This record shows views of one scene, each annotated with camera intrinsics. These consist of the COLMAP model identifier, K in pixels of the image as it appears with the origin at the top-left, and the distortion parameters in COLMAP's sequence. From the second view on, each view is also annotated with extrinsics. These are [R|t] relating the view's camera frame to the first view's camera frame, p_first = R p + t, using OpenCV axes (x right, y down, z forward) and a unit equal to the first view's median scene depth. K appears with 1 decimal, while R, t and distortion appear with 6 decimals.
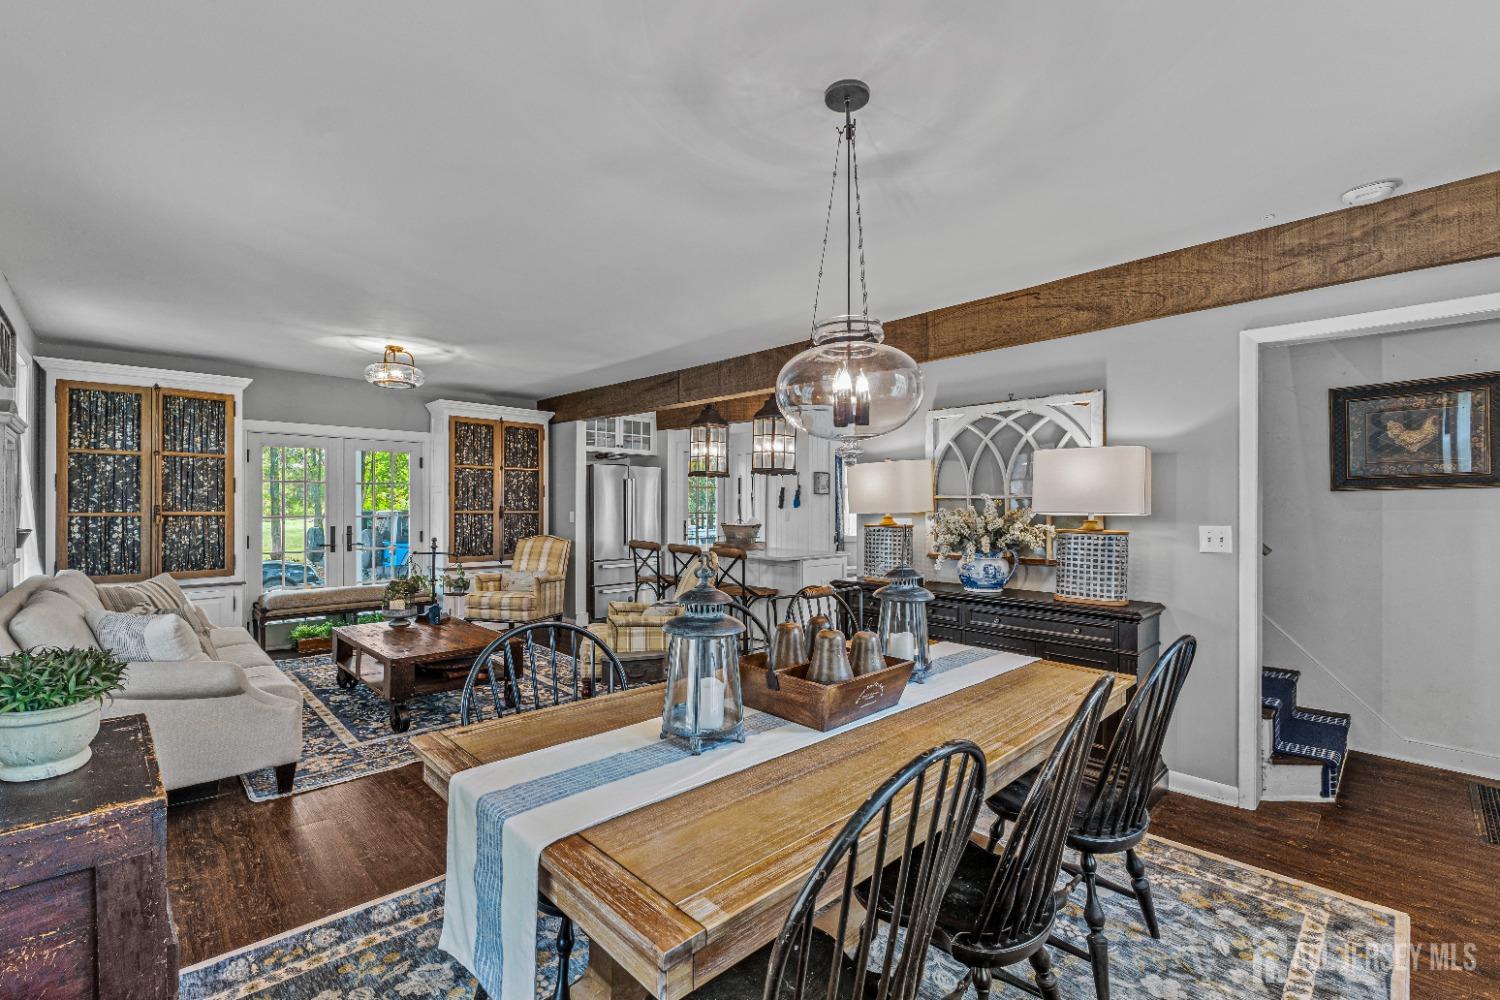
lens RADIAL K [[655.8, 0, 753.9], [0, 655.8, 508.2], [0, 0, 1]] dist [-0.006434, -0.000088]
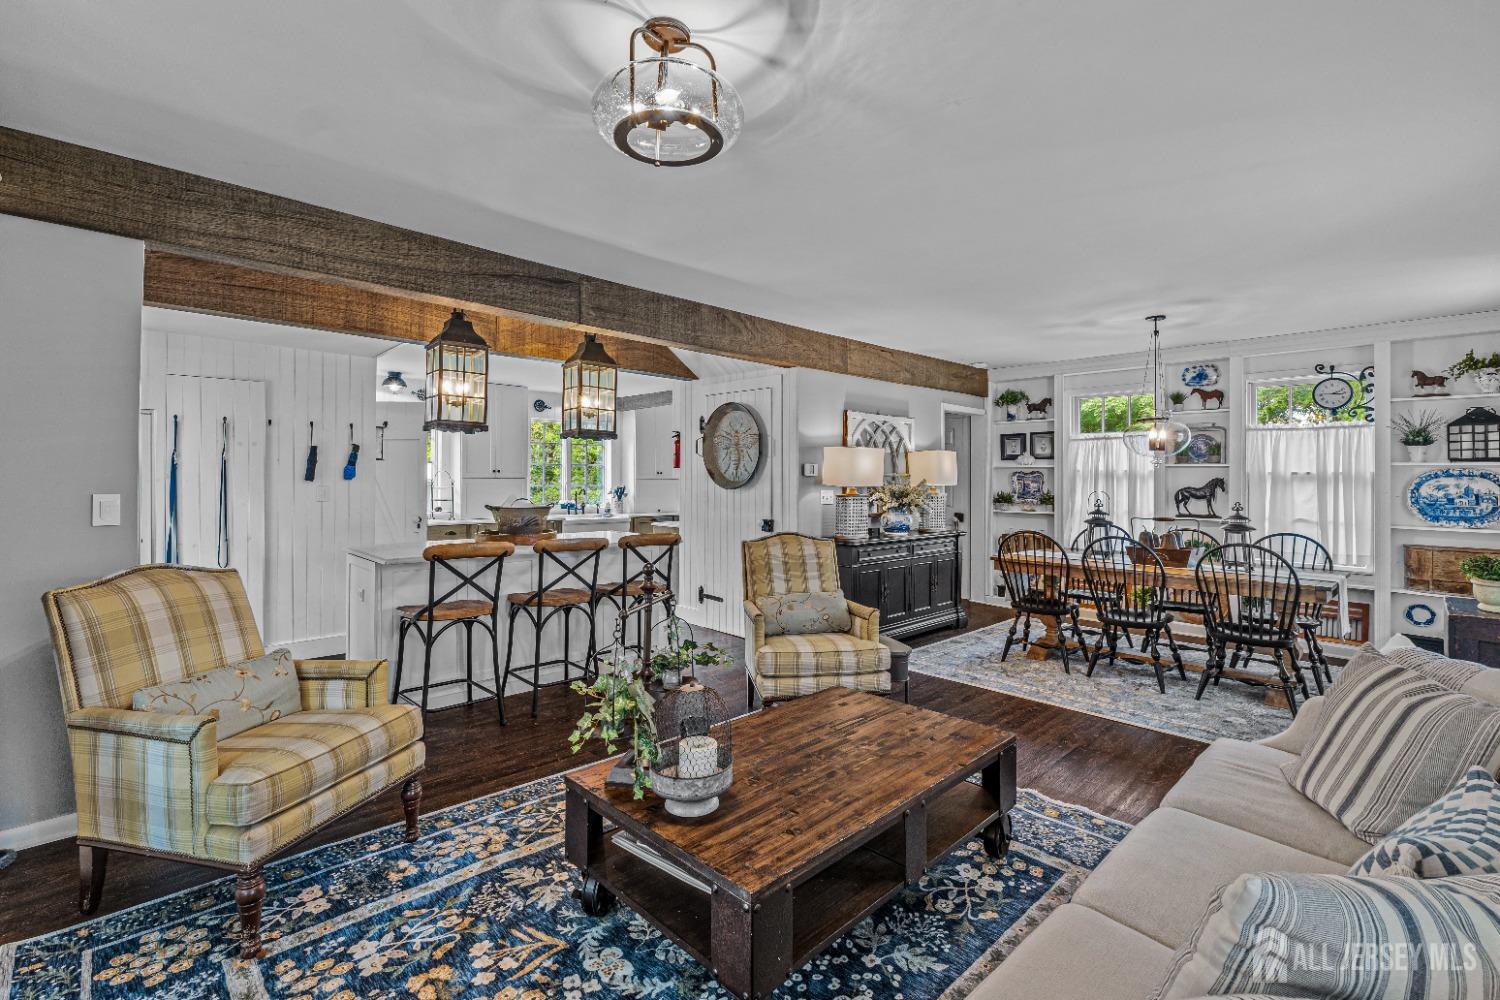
lens RADIAL K [[655.8, 0, 757.5], [0, 655.8, 470.7], [0, 0, 1]] dist [-0.006434, -0.000088]
pose [[0.014256, 0.009770, 0.999851, -0.763708], [-0.004299, 0.999944, -0.009710, -0.006678], [-0.999889, -0.004160, 0.014297, 0.804959]]
